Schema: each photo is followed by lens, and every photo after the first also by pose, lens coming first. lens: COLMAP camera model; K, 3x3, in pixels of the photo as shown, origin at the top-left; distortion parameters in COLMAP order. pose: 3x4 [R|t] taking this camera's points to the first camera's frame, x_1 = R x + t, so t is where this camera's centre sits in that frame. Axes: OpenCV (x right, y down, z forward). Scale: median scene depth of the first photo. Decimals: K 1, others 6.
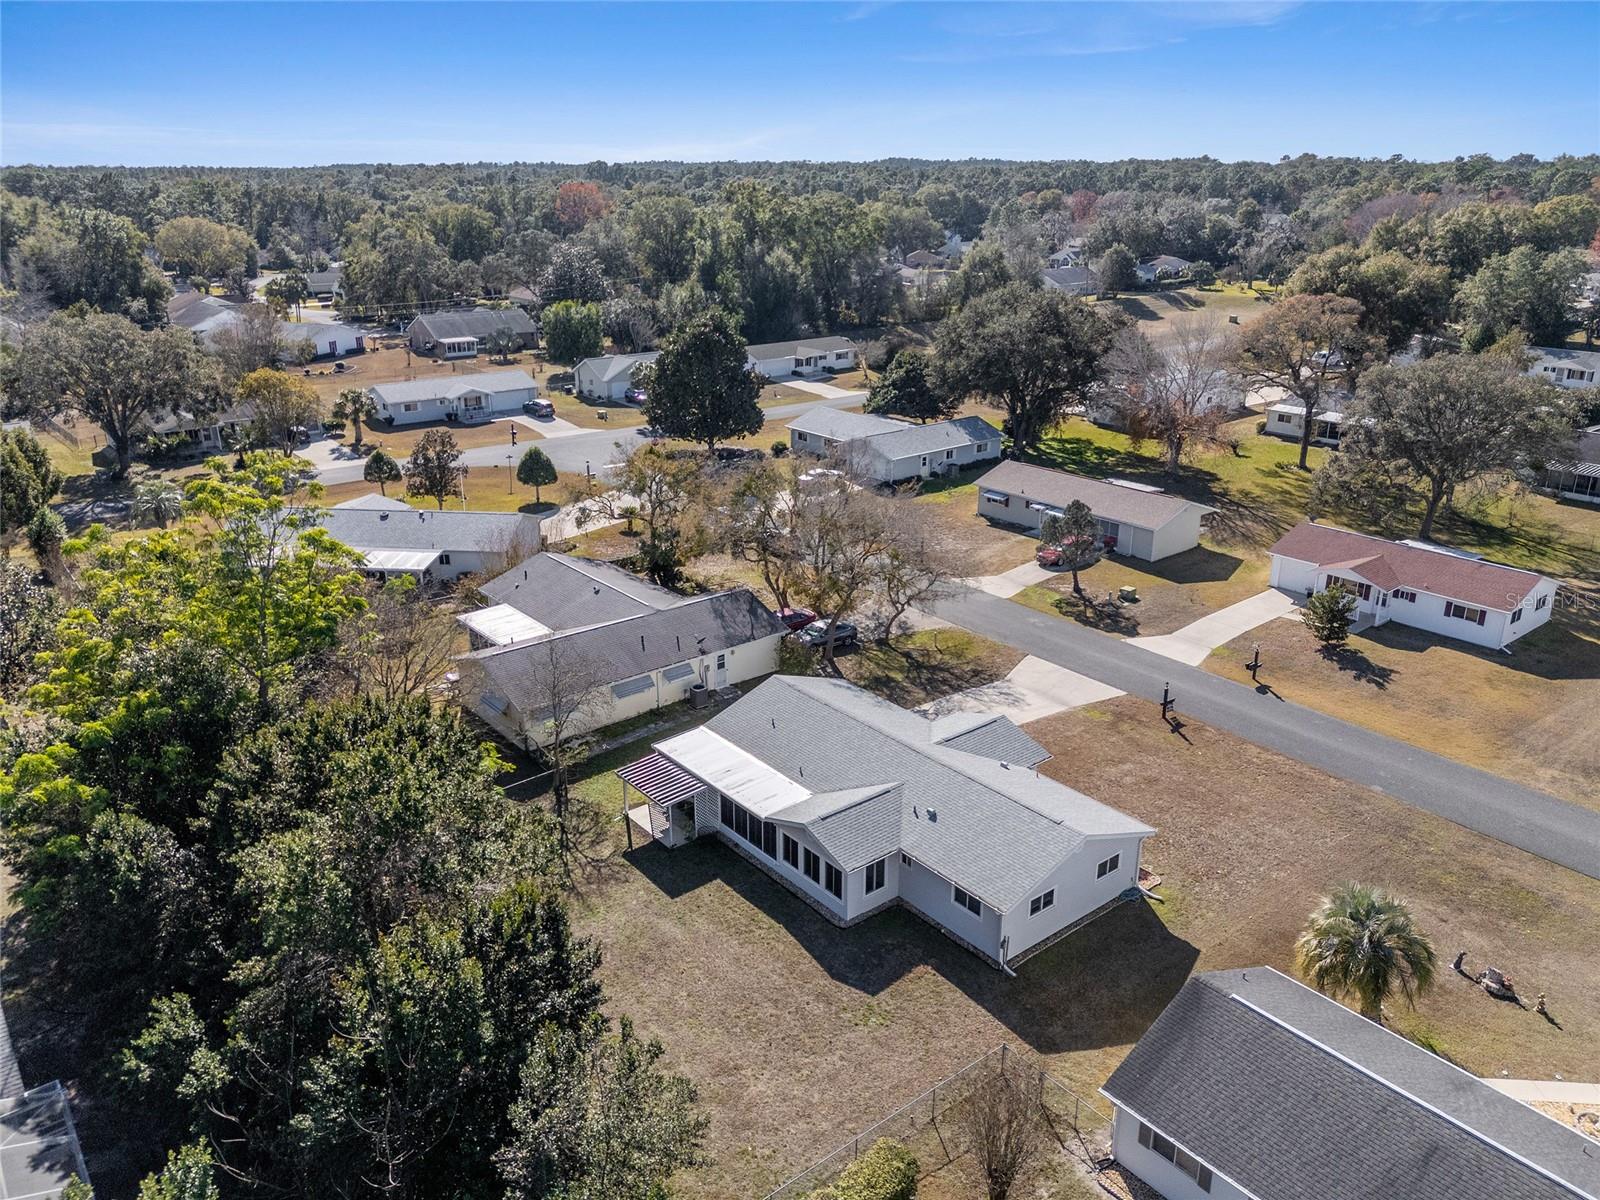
lens RADIAL K [[1170.8, 0, 795.5], [0, 1170.8, 595.5], [0, 0, 1]] dist [0.087381, -0.097814]
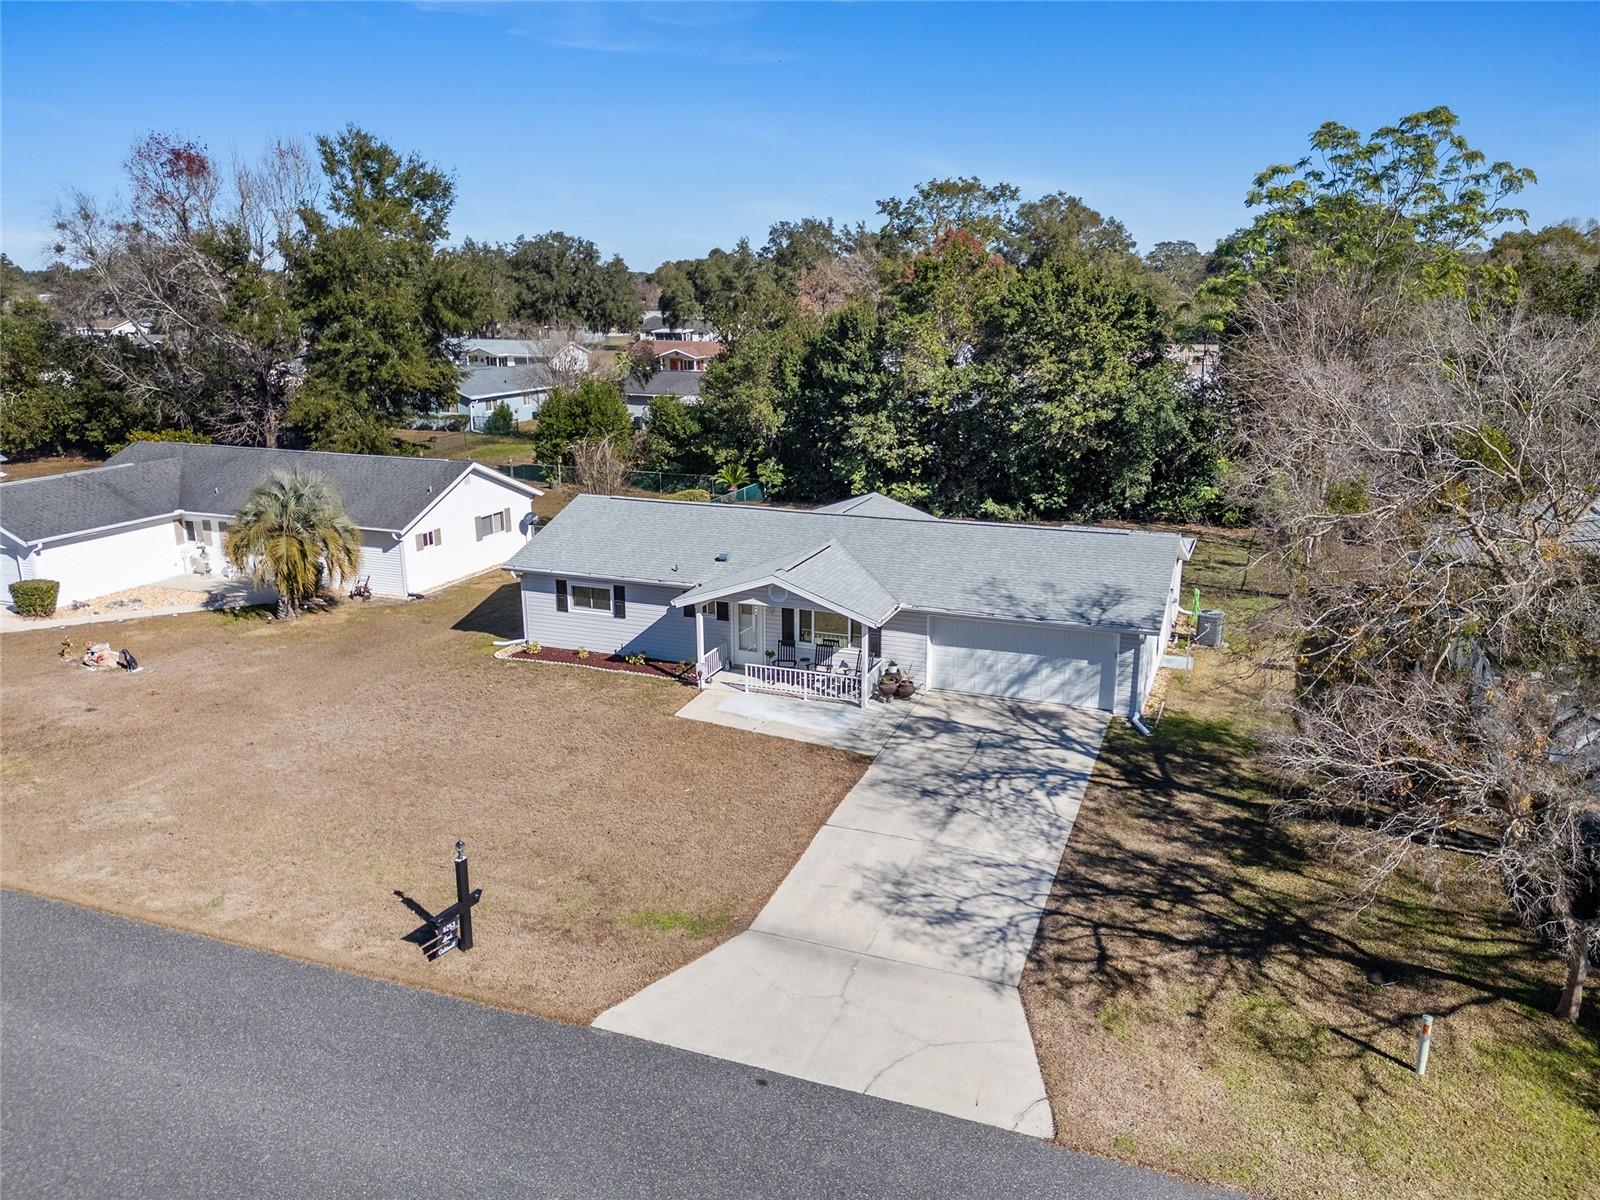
lens RADIAL K [[1170.8, 0, 792.8], [0, 1170.8, 591.7], [0, 0, 1]] dist [0.087381, -0.097814]
pose [[-0.872901, 0.129900, -0.470287, 0.319469], [-0.159194, 0.835322, 0.526208, -0.137049], [0.461196, 0.534194, -0.708474, 1.041230]]
